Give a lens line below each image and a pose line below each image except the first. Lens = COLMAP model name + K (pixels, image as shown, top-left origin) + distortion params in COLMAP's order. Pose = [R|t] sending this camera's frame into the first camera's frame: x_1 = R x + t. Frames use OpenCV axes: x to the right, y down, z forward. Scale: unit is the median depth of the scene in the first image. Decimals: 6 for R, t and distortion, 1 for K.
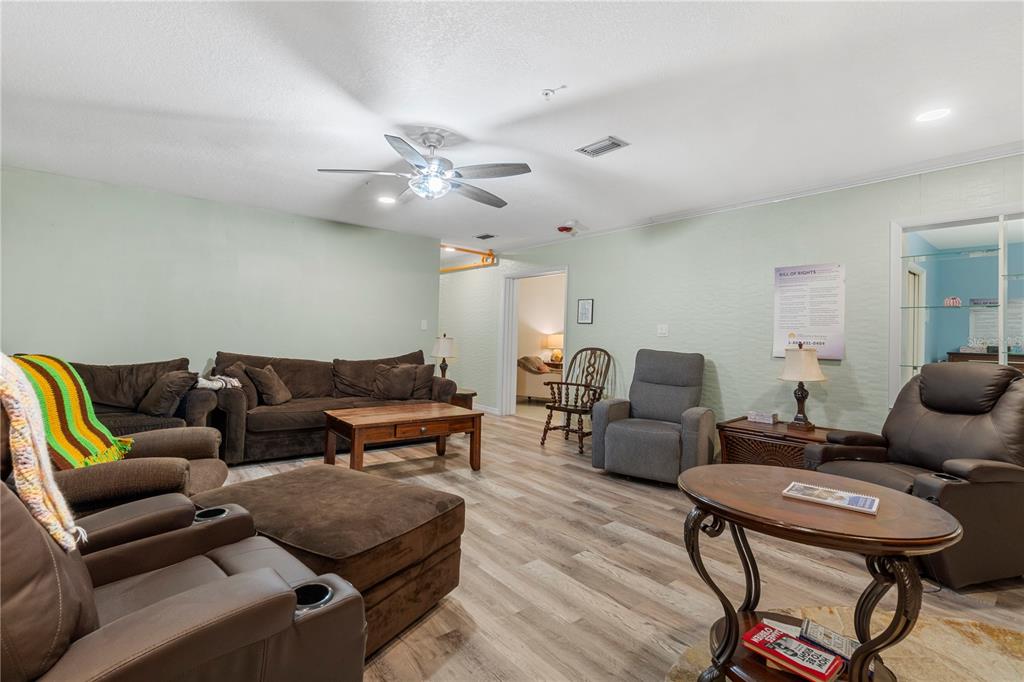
lens RADIAL K [[454.2, 0, 506.5], [0, 454.2, 336.1], [0, 0, 1]] dist [-0.000624, 0.000196]
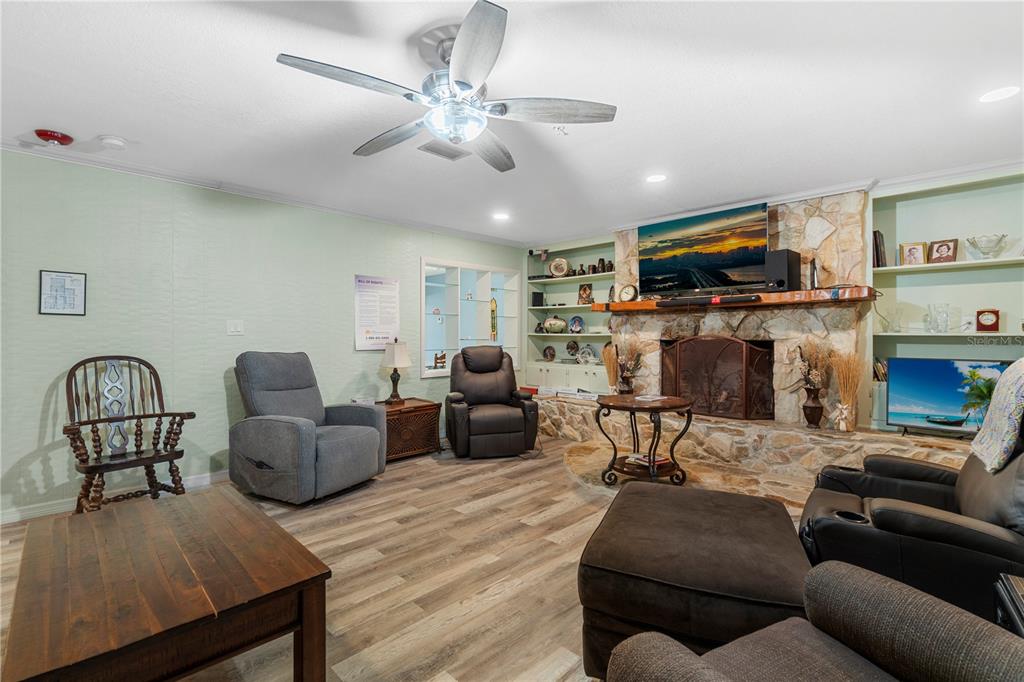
lens RADIAL K [[454.2, 0, 505.1], [0, 454.2, 337.4], [0, 0, 1]] dist [-0.000624, 0.000196]
pose [[-0.070643, -0.030164, 0.997045, -0.702912], [0.000292, 0.999542, 0.030260, -0.026821], [-0.997502, 0.002428, -0.070602, 0.802741]]
